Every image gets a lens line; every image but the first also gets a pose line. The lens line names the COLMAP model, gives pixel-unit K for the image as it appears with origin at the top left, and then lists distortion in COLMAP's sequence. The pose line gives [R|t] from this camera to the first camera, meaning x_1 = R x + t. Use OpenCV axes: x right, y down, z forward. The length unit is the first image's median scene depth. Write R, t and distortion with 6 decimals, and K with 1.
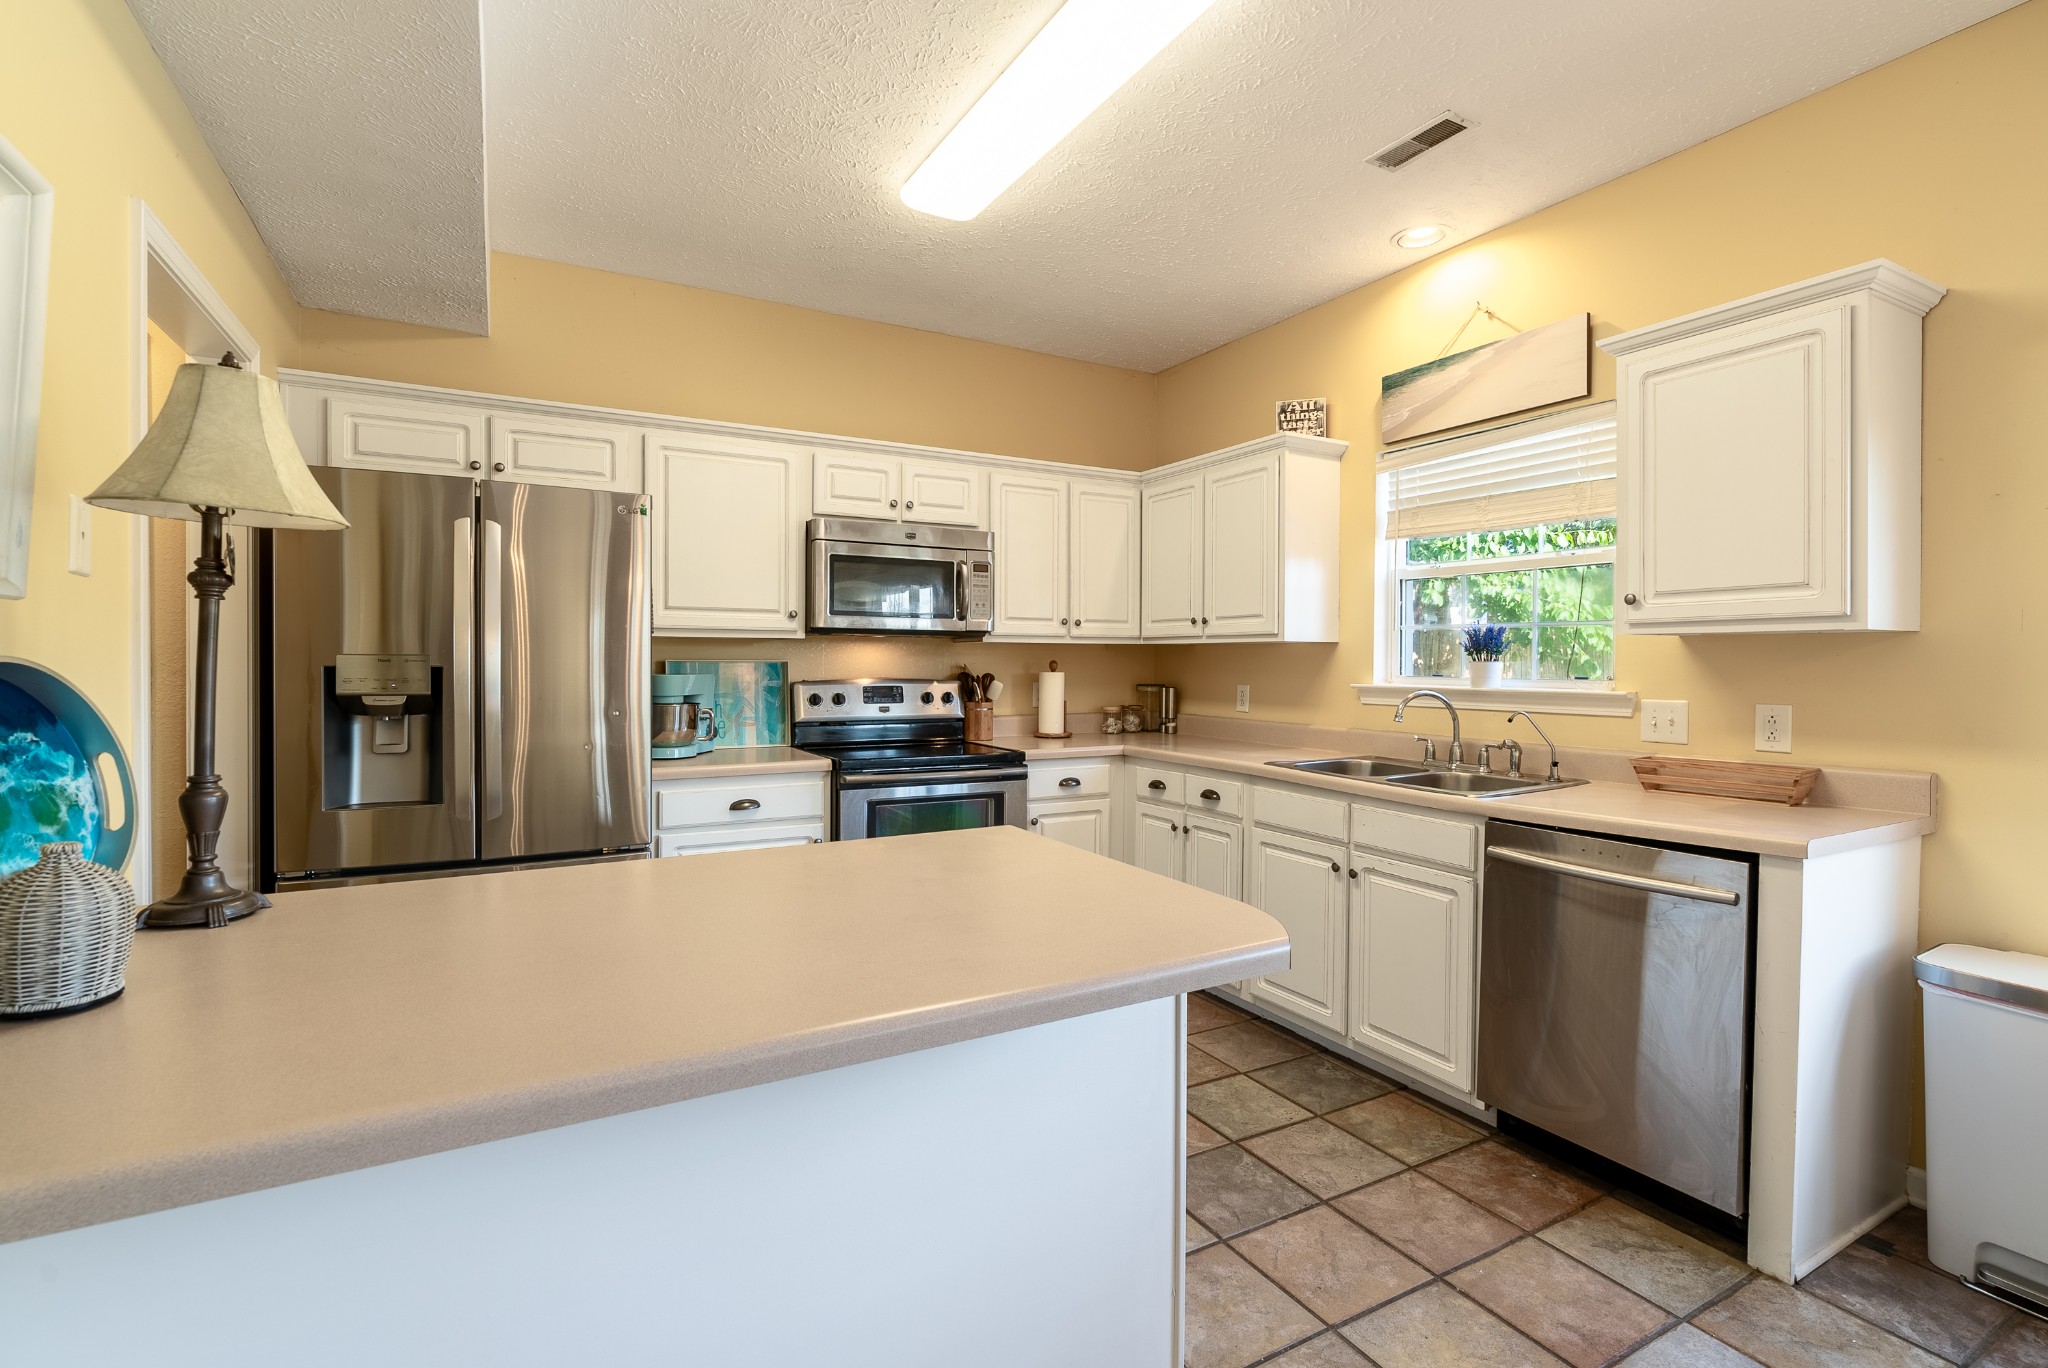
lens RADIAL K [[933.9, 0, 991.6], [0, 933.9, 671.5], [0, 0, 1]] dist [-0.004406, -0.001904]
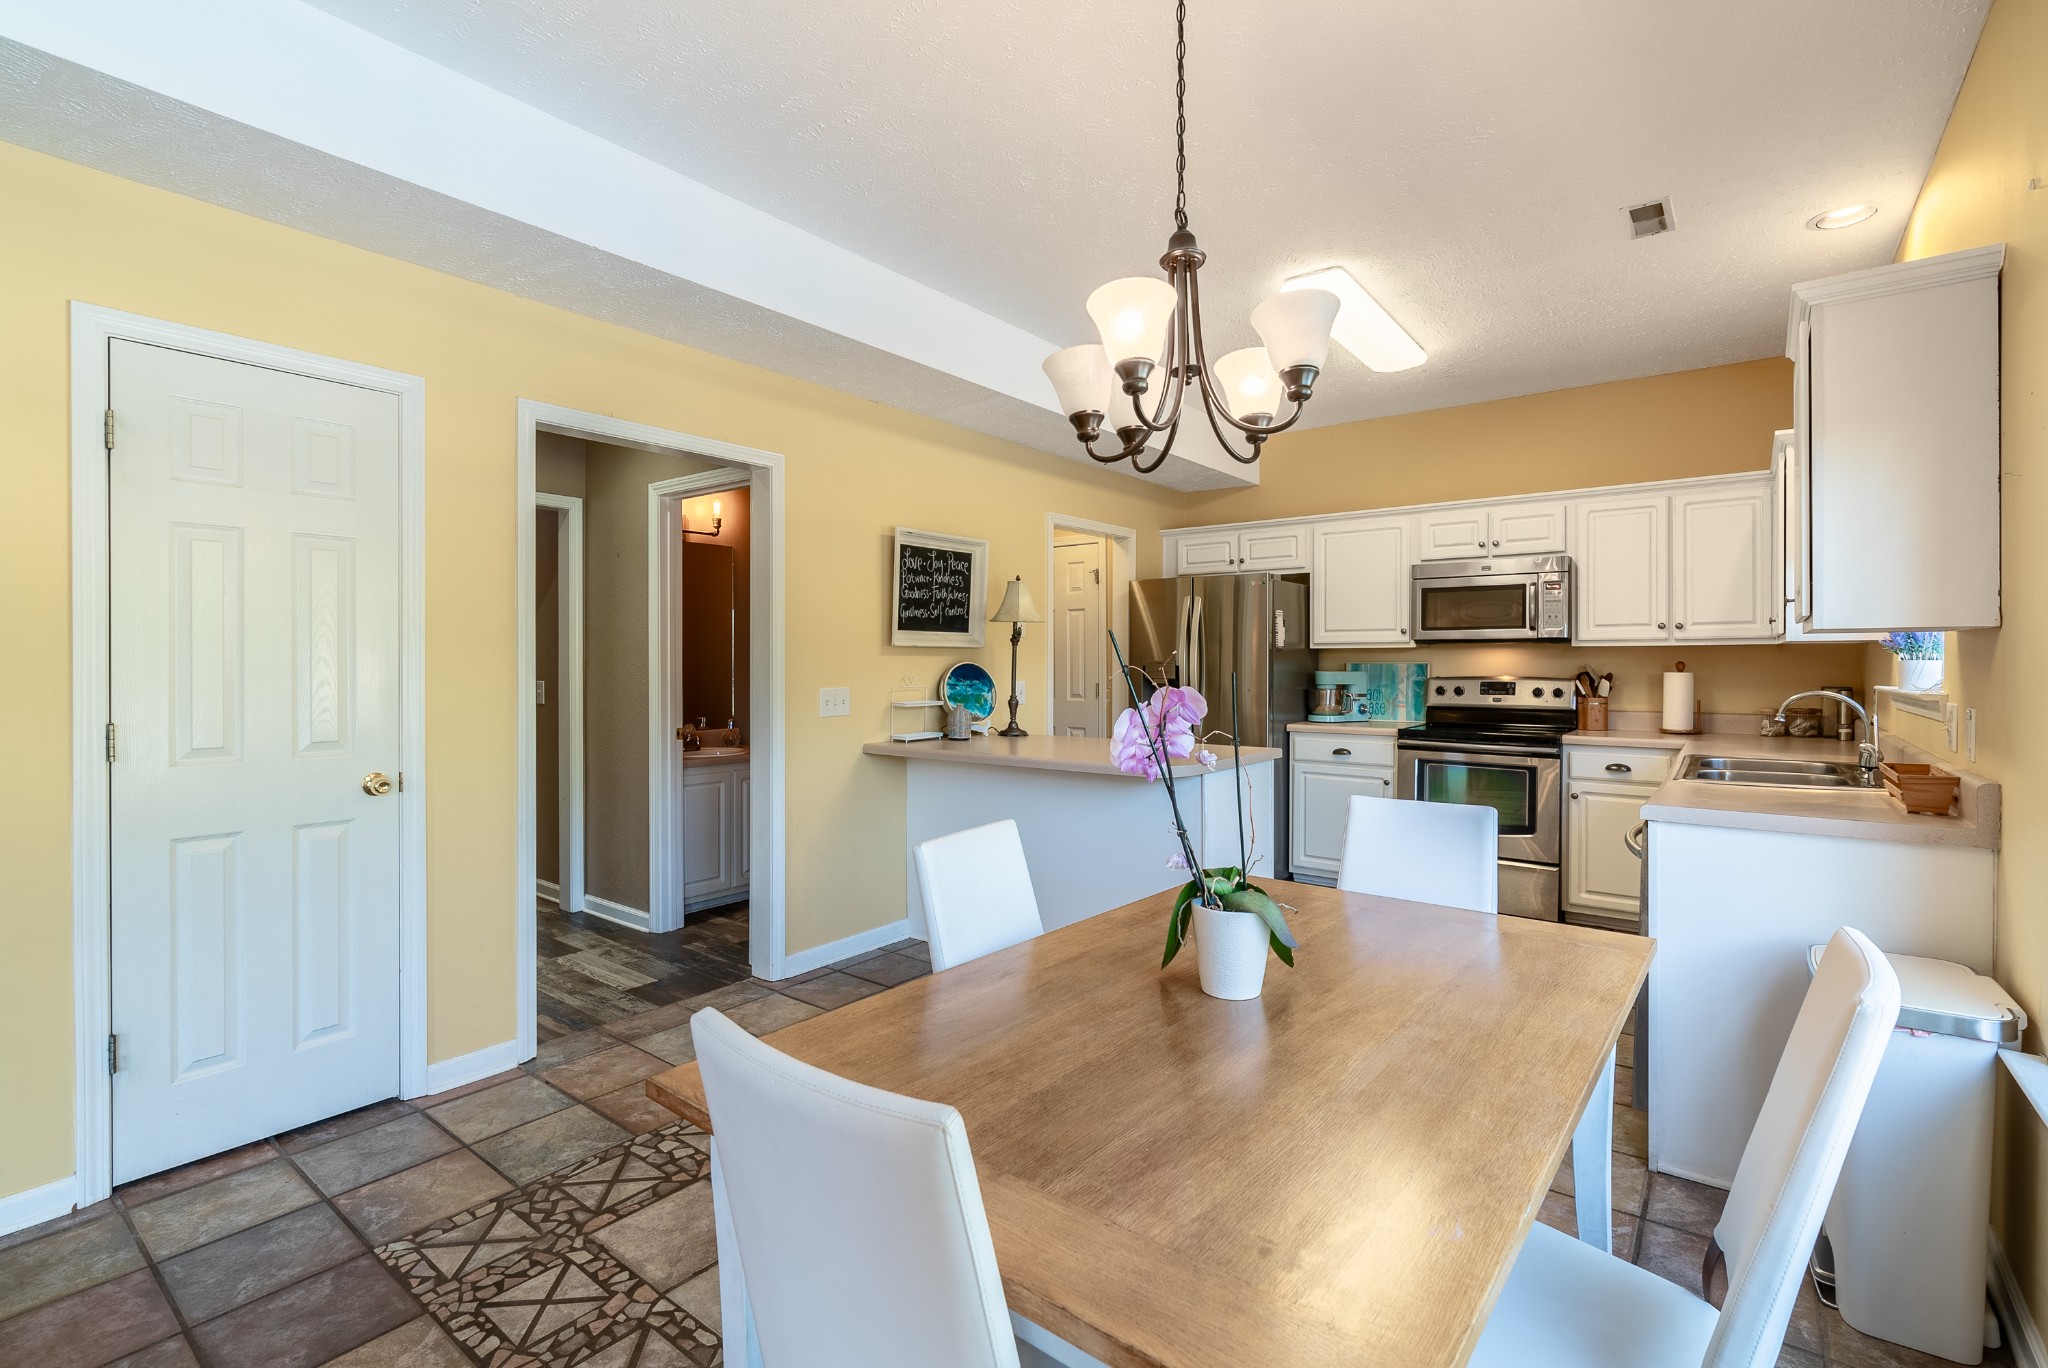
lens RADIAL K [[921.8, 0, 1074.0], [0, 921.8, 667.1], [0, 0, 1]] dist [0.000654, 0.000160]
pose [[0.440107, 0.000131, -0.897945, 0.865357], [-0.007809, 0.999963, -0.003682, 0.004595], [0.897911, 0.008633, 0.440092, -0.103905]]
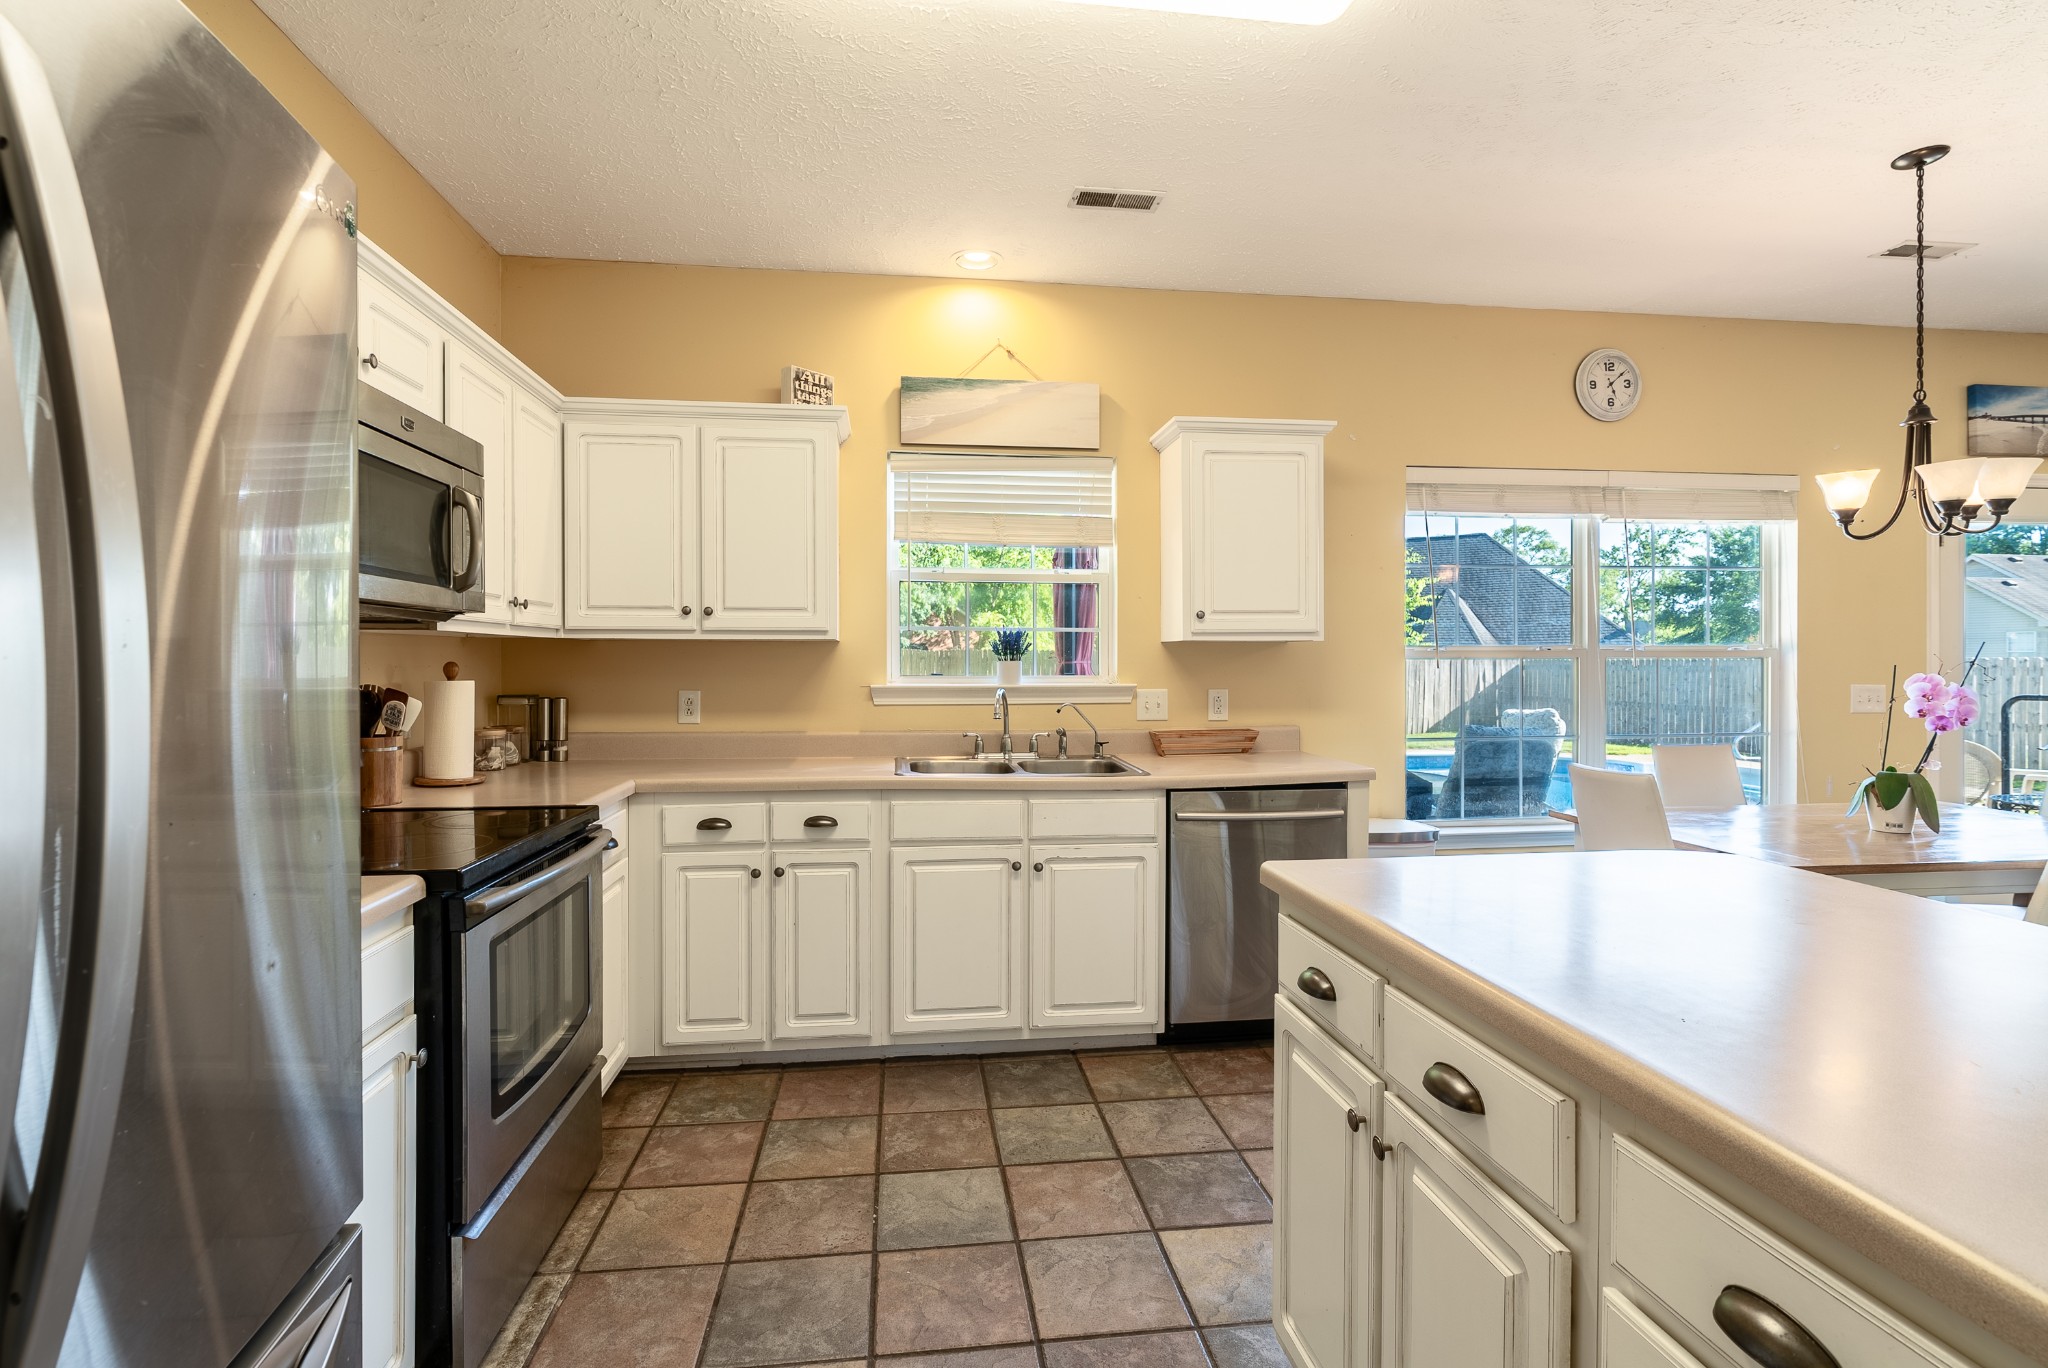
lens RADIAL K [[947.7, 0, 1012.5], [0, 947.7, 673.5], [0, 0, 1]] dist [-0.008538, 0.000556]
pose [[0.361426, -0.015411, 0.932273, -0.479306], [0.013408, 0.999846, 0.011330, -0.007712], [-0.932304, 0.008405, 0.361577, 0.519148]]
